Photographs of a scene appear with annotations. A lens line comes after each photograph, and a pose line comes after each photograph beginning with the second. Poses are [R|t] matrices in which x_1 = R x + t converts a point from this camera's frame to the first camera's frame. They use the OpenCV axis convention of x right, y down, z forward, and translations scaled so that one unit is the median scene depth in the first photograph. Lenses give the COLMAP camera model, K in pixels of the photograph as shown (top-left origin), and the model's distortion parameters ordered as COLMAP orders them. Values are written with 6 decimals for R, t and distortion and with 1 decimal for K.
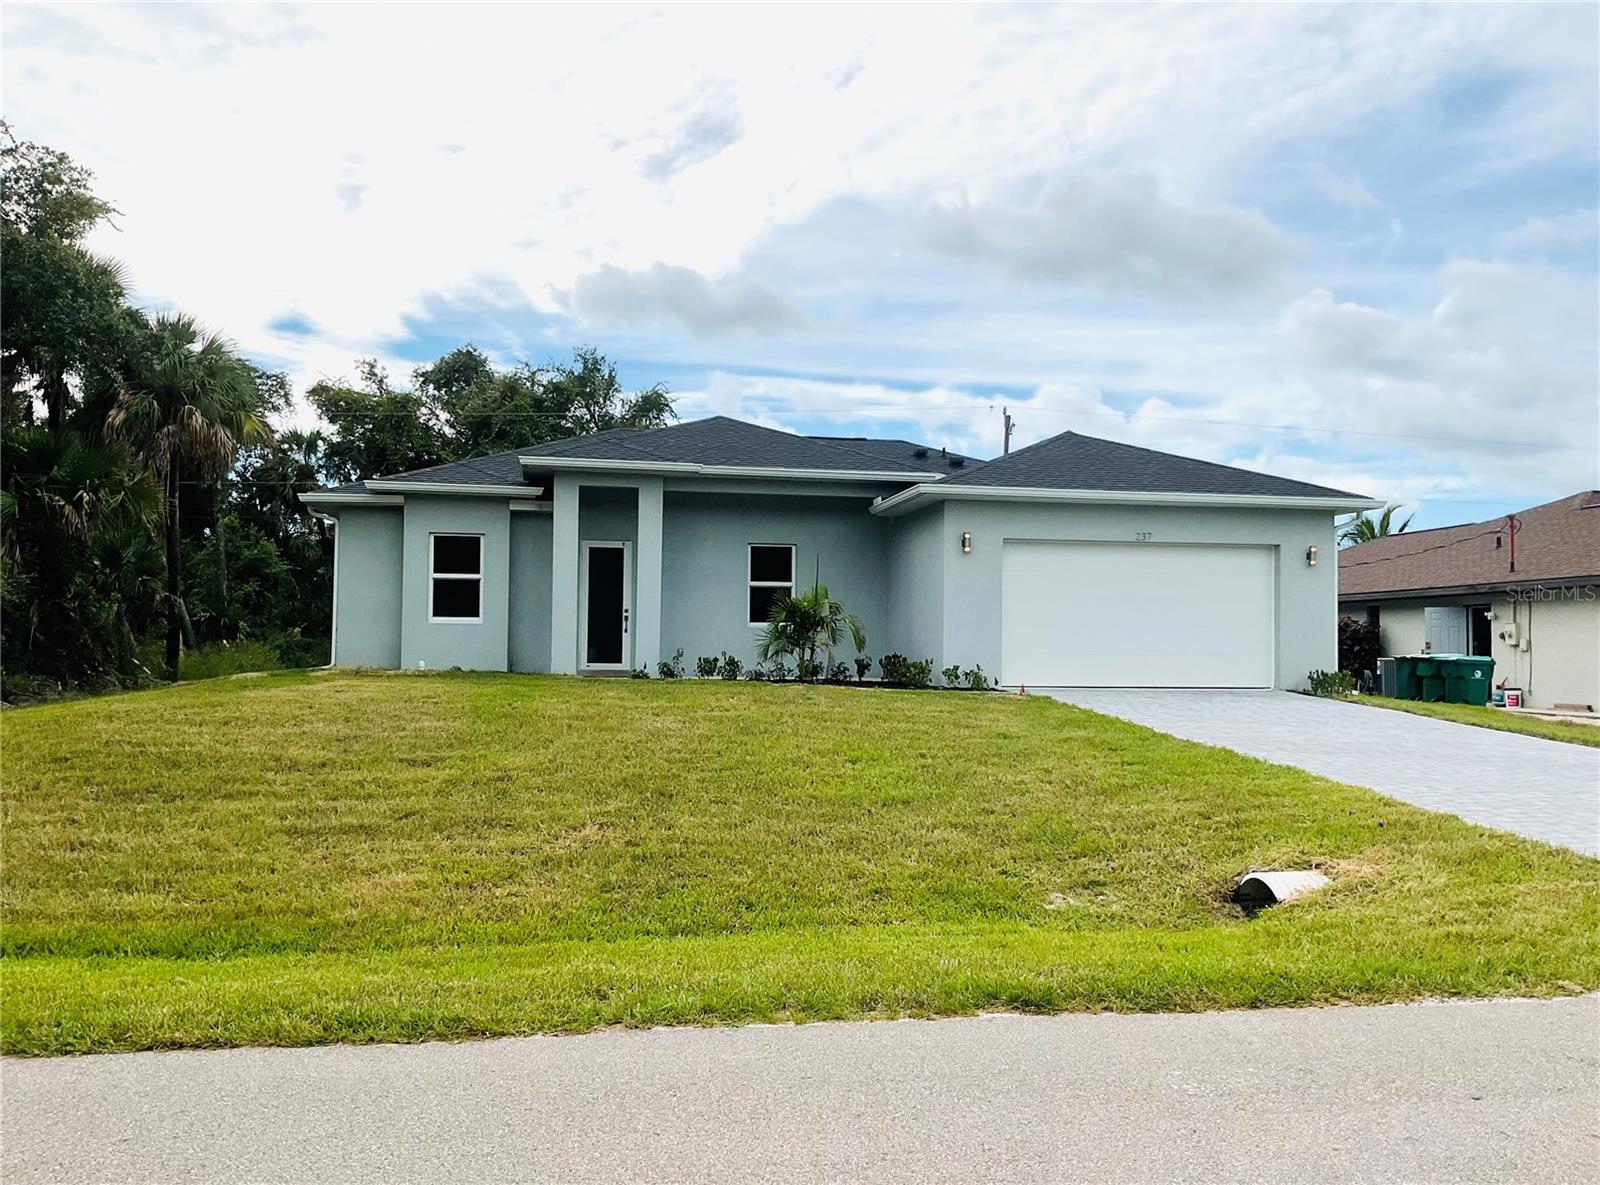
lens RADIAL K [[1412.0, 0, 800.4], [0, 1412.0, 596.1], [0, 0, 1]] dist [-0.013734, 0.008830]
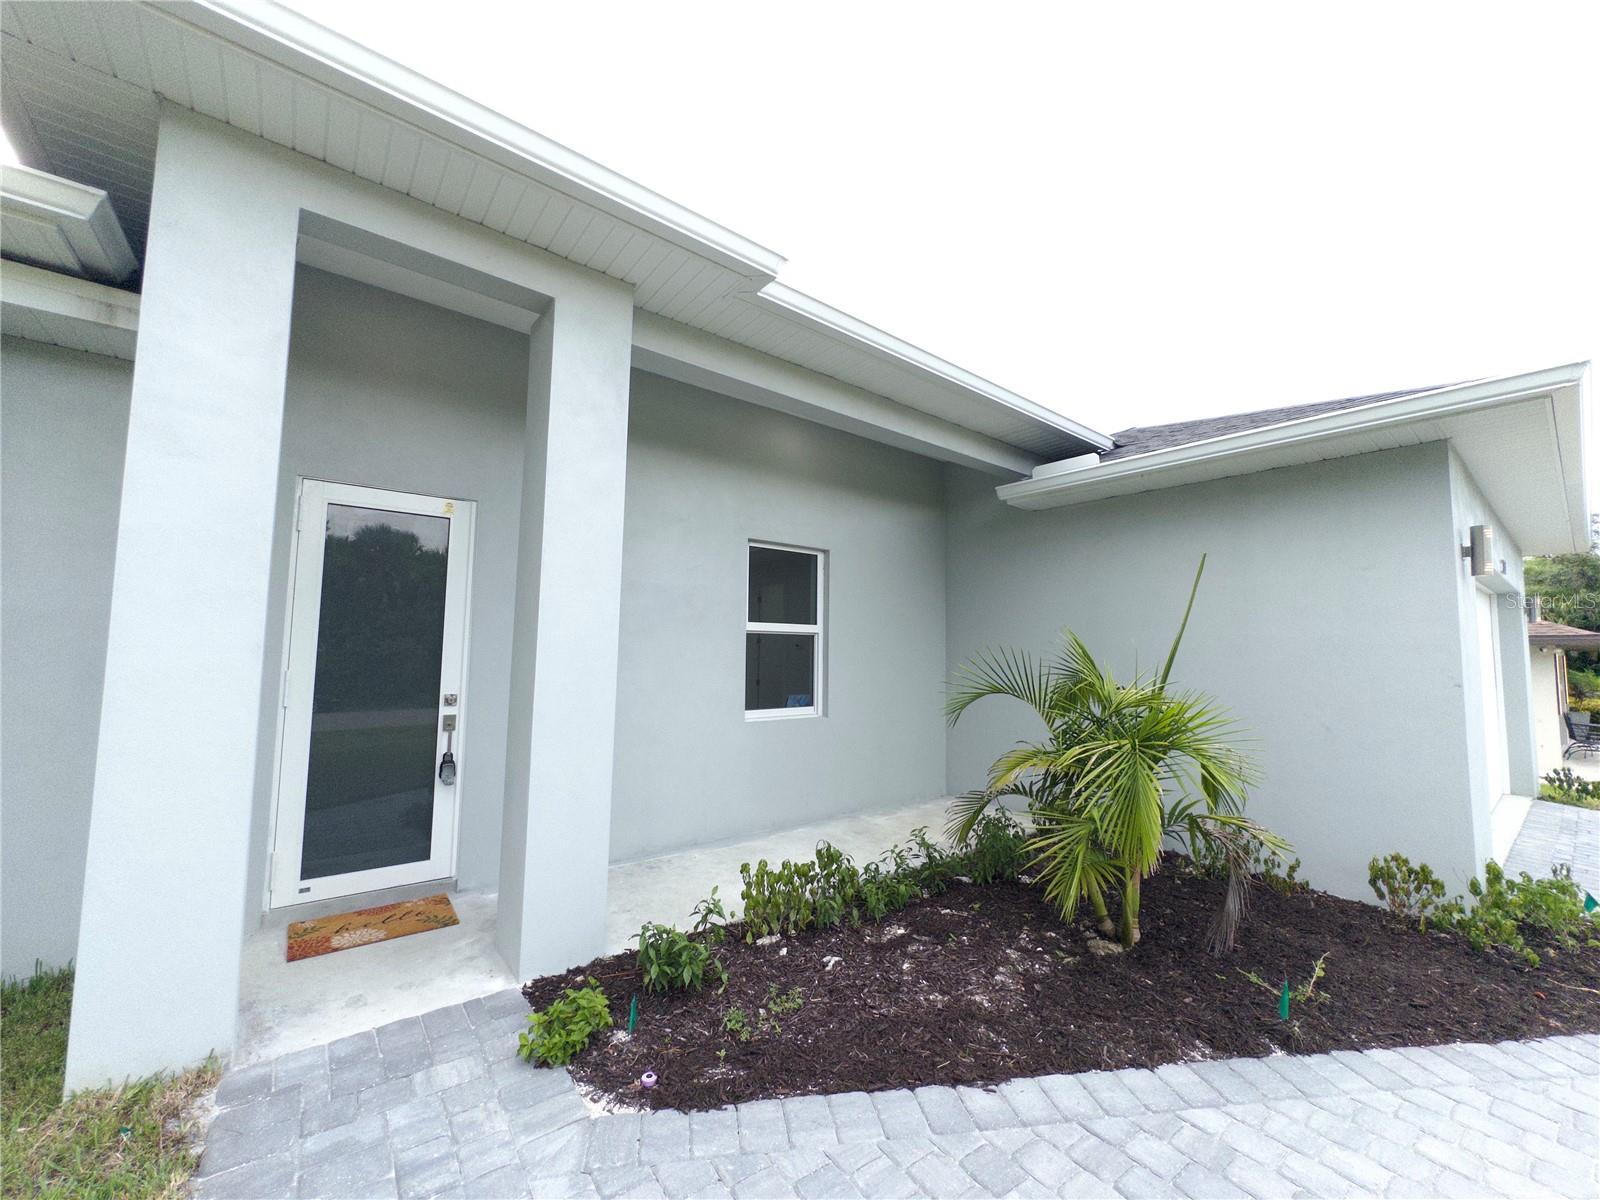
lens RADIAL K [[633.9, 0, 801.3], [0, 633.9, 594.6], [0, 0, 1]] dist [0.000562, 0.000234]
pose [[0.871016, 0.041227, 0.489521, -0.121072], [-0.022698, 0.998786, -0.043728, -0.010286], [-0.490729, 0.026977, 0.870894, 0.791713]]
